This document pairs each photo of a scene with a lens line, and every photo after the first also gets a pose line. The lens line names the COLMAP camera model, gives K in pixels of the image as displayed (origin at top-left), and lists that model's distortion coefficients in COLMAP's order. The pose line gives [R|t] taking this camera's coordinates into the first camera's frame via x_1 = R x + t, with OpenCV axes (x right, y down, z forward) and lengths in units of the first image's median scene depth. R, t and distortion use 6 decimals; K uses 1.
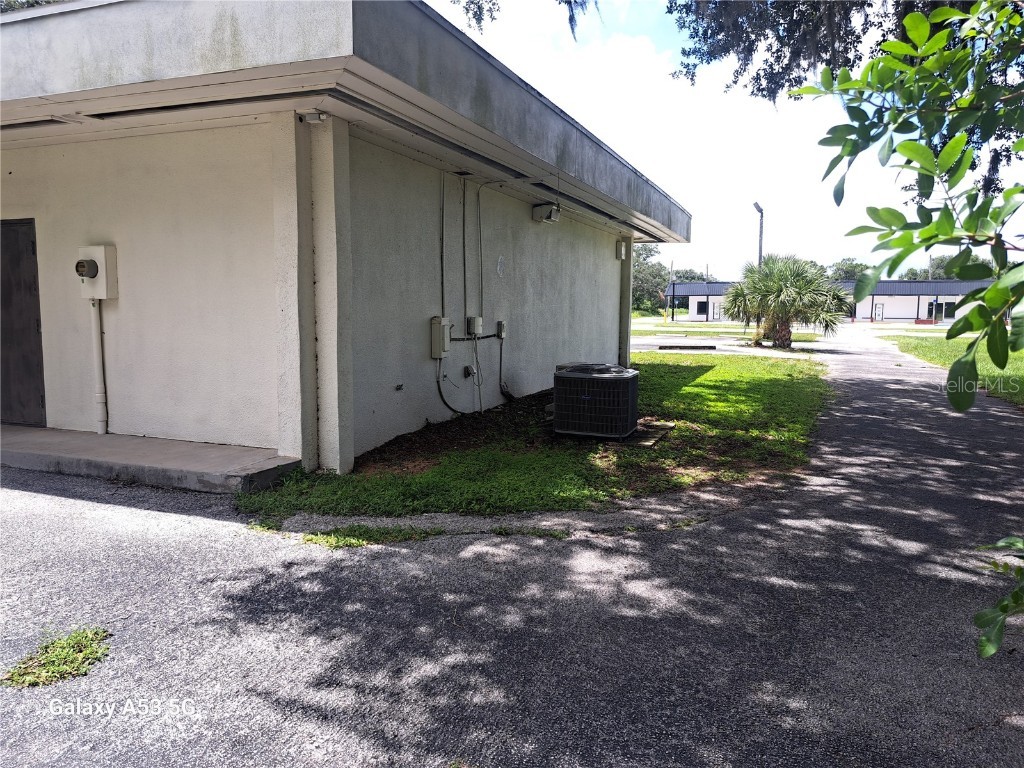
lens RADIAL K [[735.4, 0, 512.0], [0, 735.4, 384.0], [0, 0, 1]] dist [0.001361, -0.036520]
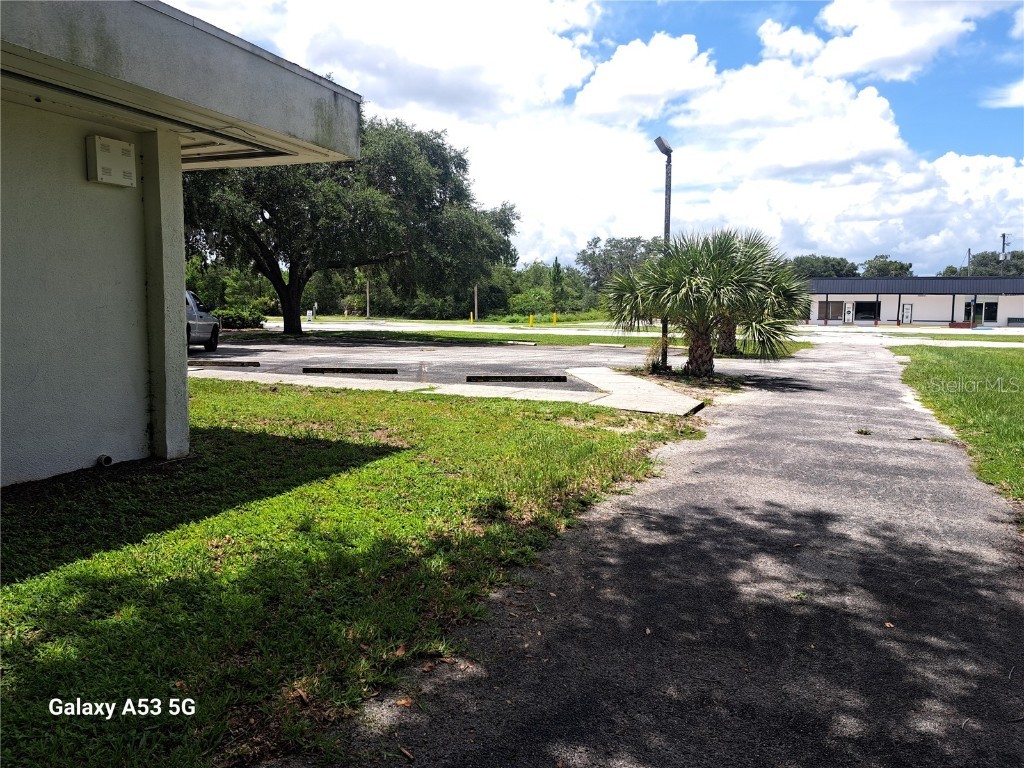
lens RADIAL K [[735.4, 0, 512.0], [0, 735.4, 384.0], [0, 0, 1]] dist [0.001361, -0.036520]
pose [[0.999111, 0.006830, -0.041608, 0.070454], [-0.006772, 0.999976, 0.001539, -0.012883], [0.041617, -0.001256, 0.999133, 0.114981]]
